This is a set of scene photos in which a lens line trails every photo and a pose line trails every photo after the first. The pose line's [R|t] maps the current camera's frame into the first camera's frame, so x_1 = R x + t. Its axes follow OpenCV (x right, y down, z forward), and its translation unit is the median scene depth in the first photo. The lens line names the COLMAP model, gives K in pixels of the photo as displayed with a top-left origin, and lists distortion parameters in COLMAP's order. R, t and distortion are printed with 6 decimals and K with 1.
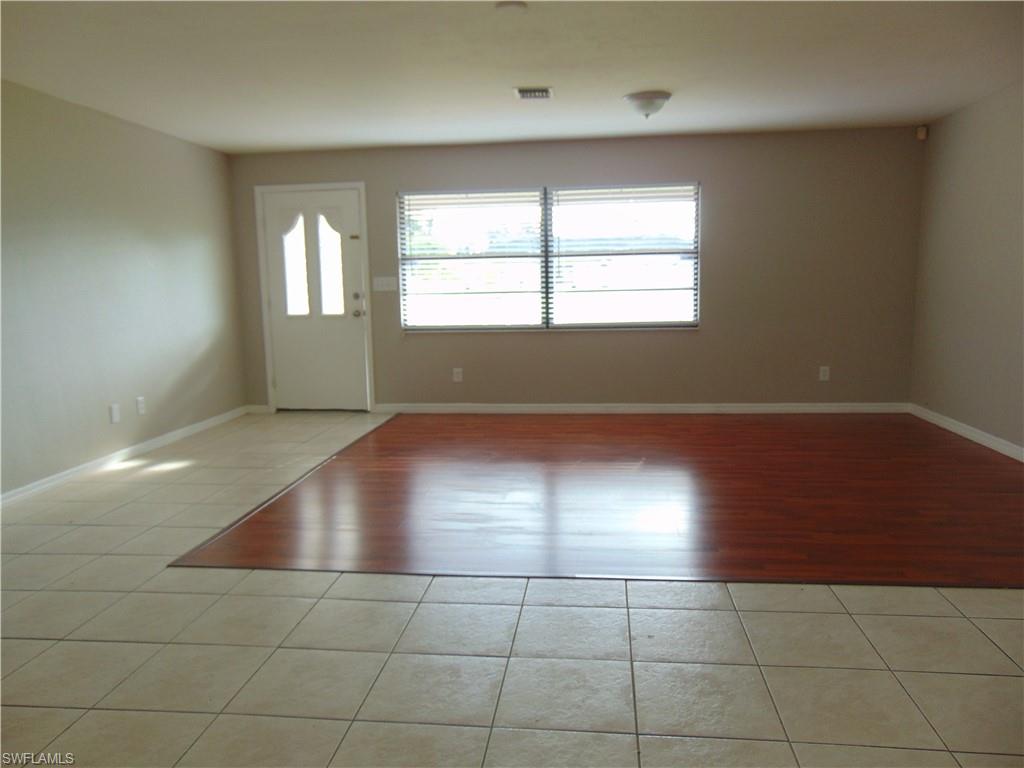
lens RADIAL K [[765.2, 0, 512.0], [0, 765.2, 384.0], [0, 0, 1]] dist [-0.012439, -0.000284]
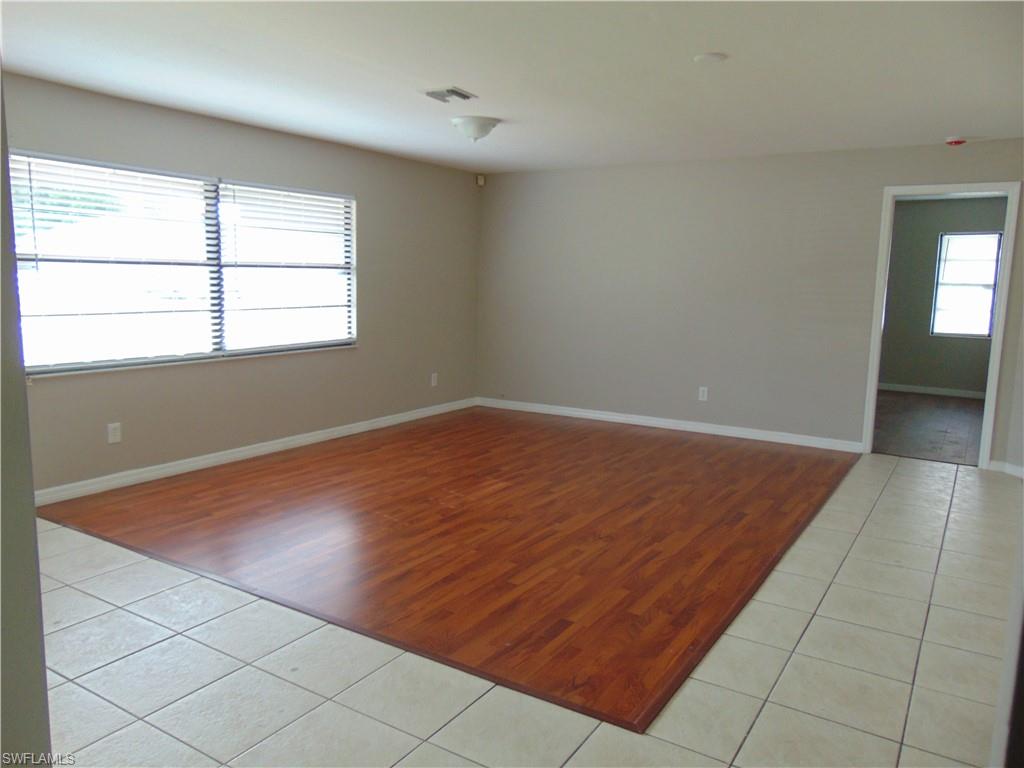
lens RADIAL K [[765.2, 0, 512.0], [0, 765.2, 384.0], [0, 0, 1]] dist [-0.012439, -0.000284]
pose [[0.431117, -0.097149, 0.897051, -0.546337], [0.099340, 0.993253, 0.059825, -0.062922], [-0.896811, 0.063322, 0.437860, 0.394974]]
